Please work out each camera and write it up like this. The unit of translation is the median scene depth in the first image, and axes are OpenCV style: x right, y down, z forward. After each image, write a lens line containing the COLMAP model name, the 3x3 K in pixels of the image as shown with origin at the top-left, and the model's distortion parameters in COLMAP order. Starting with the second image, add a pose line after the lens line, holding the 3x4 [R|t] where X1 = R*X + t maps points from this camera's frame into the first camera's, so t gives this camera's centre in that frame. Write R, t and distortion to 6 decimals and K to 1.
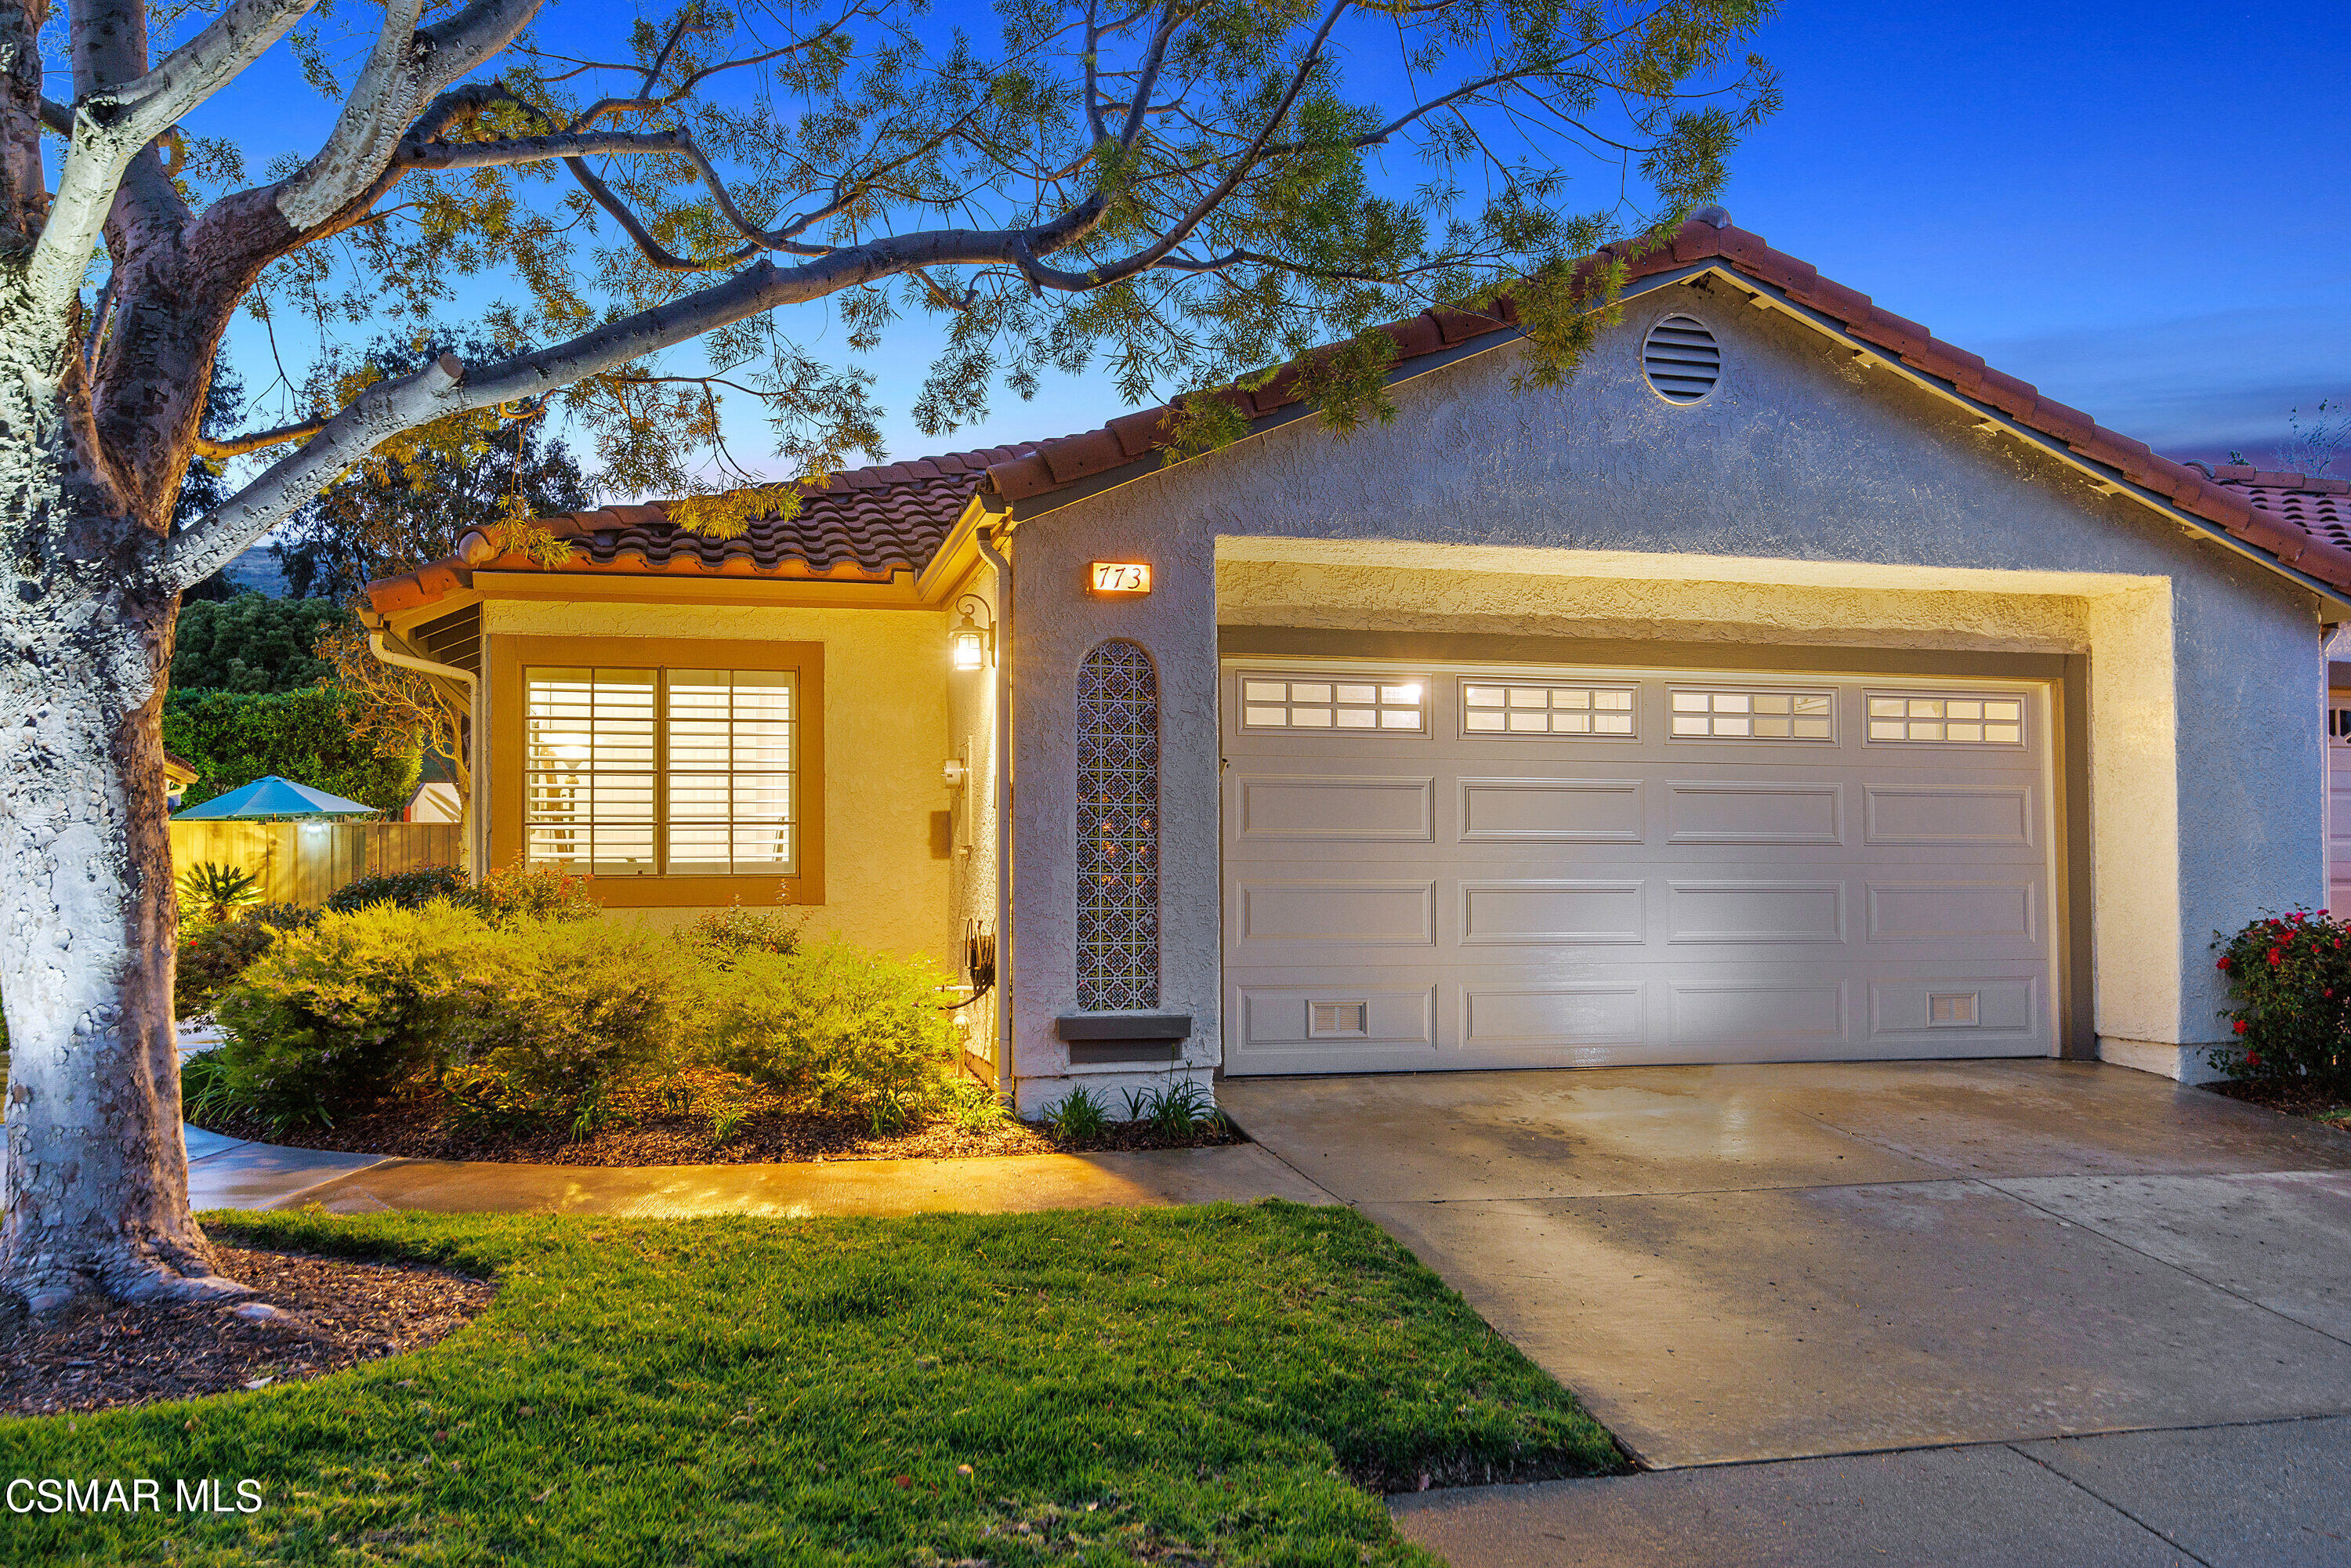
lens RADIAL K [[1052.3, 0, 1165.7], [0, 1052.3, 785.6], [0, 0, 1]] dist [-0.000353, -0.000623]
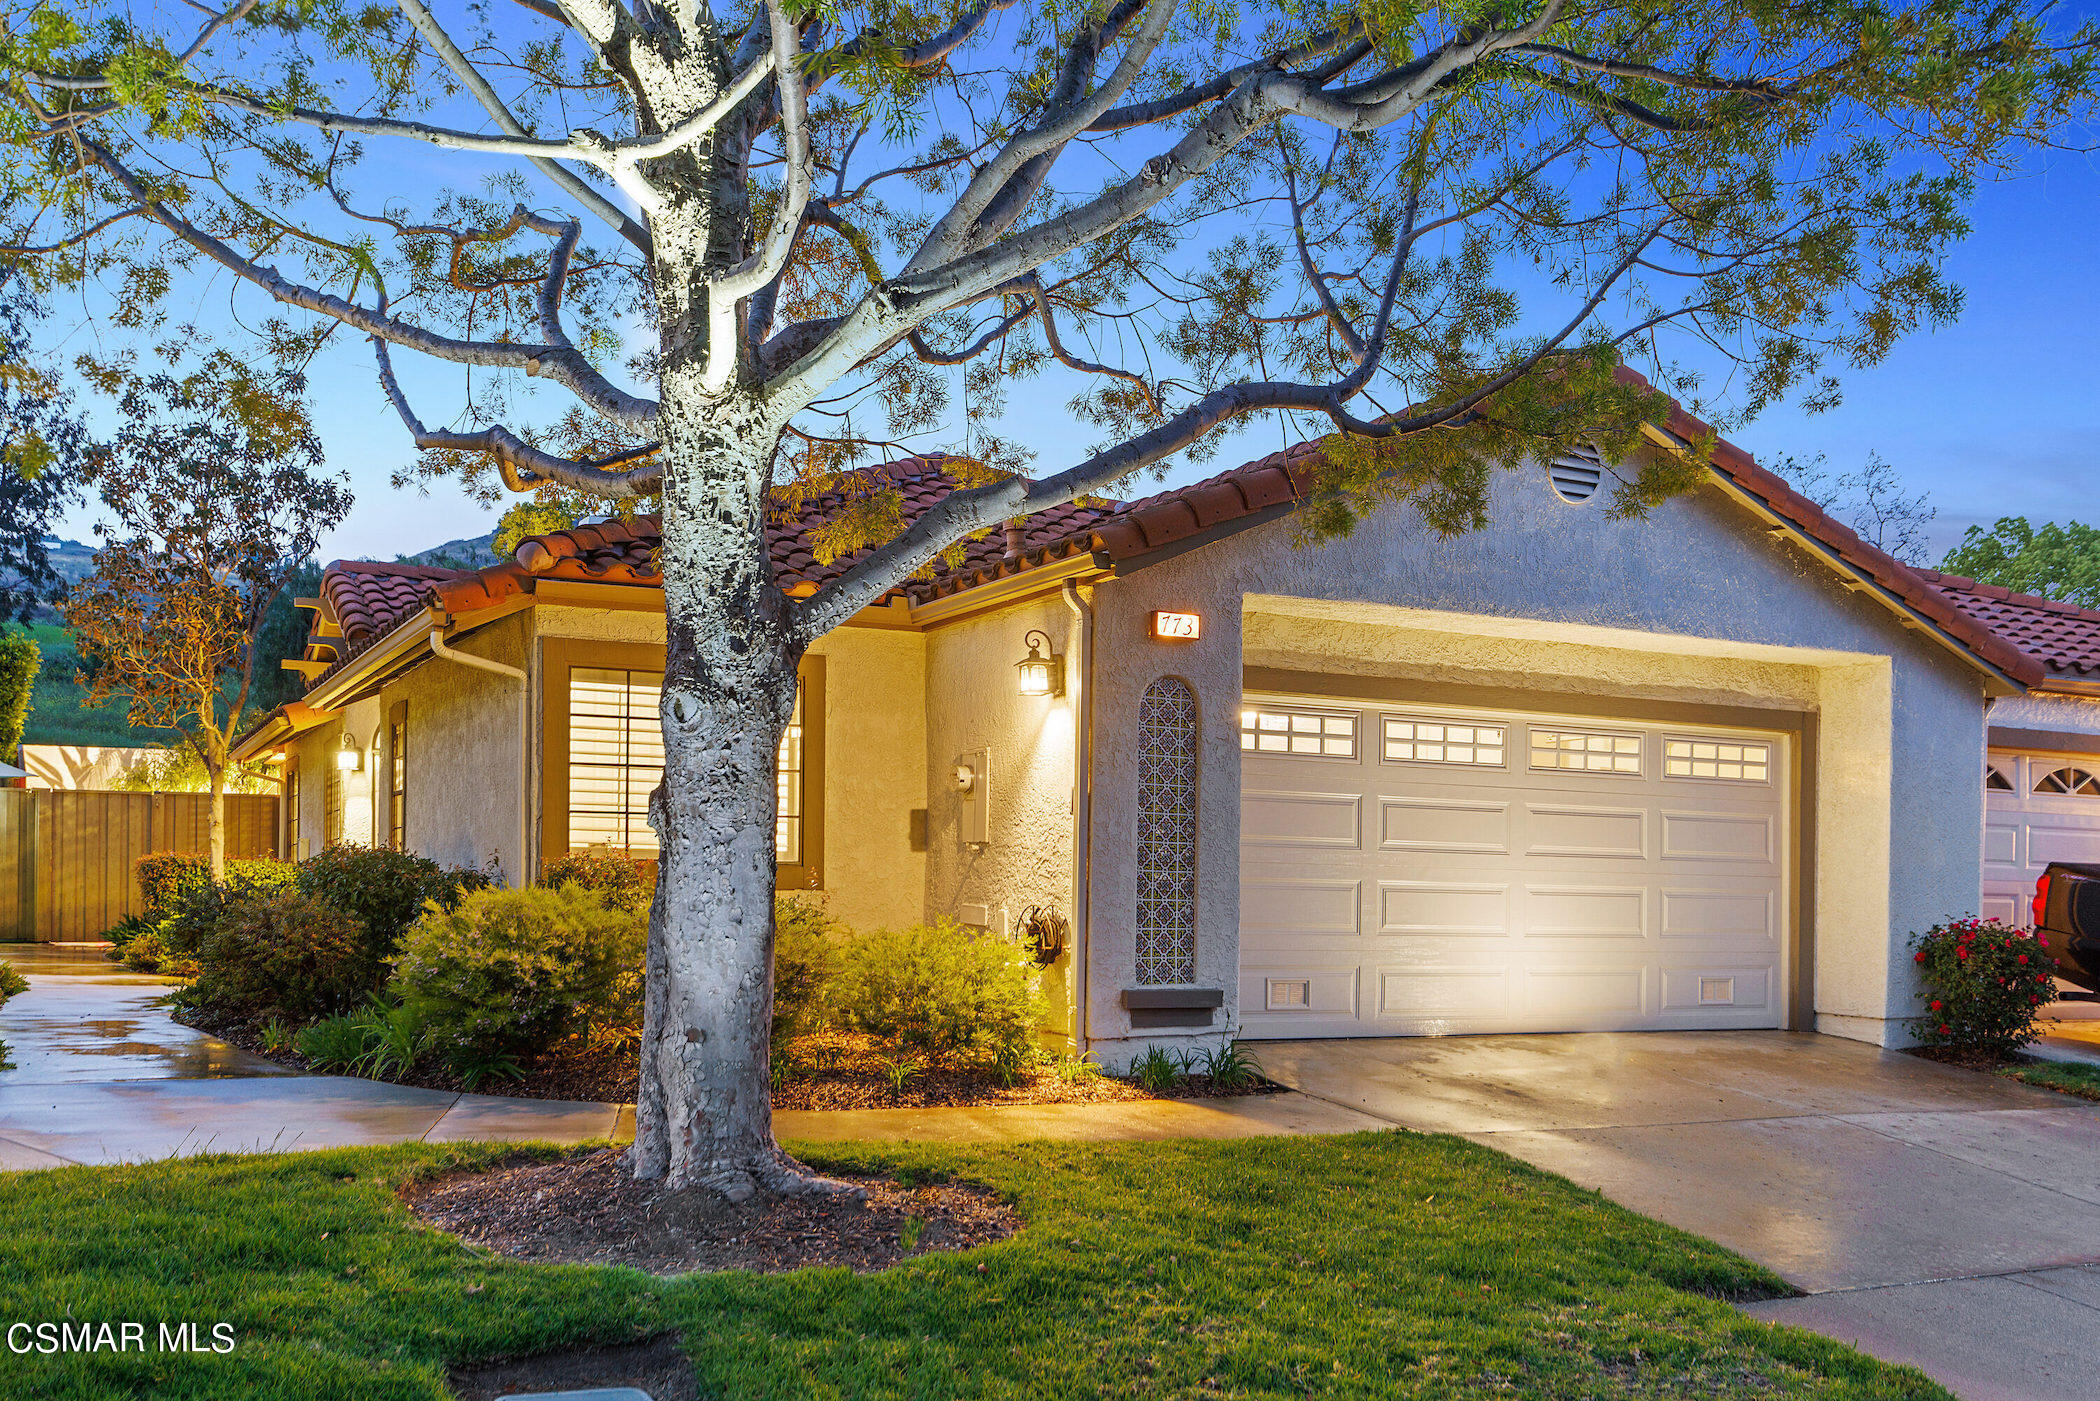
lens RADIAL K [[971.9, 0, 1050.1], [0, 971.9, 797.0], [0, 0, 1]] dist [0.000557, 0.000556]
pose [[0.991754, 0.031954, 0.124107, -0.268462], [-0.033612, 0.999371, 0.011287, -0.007917], [-0.123668, -0.015366, 0.992205, -0.072718]]
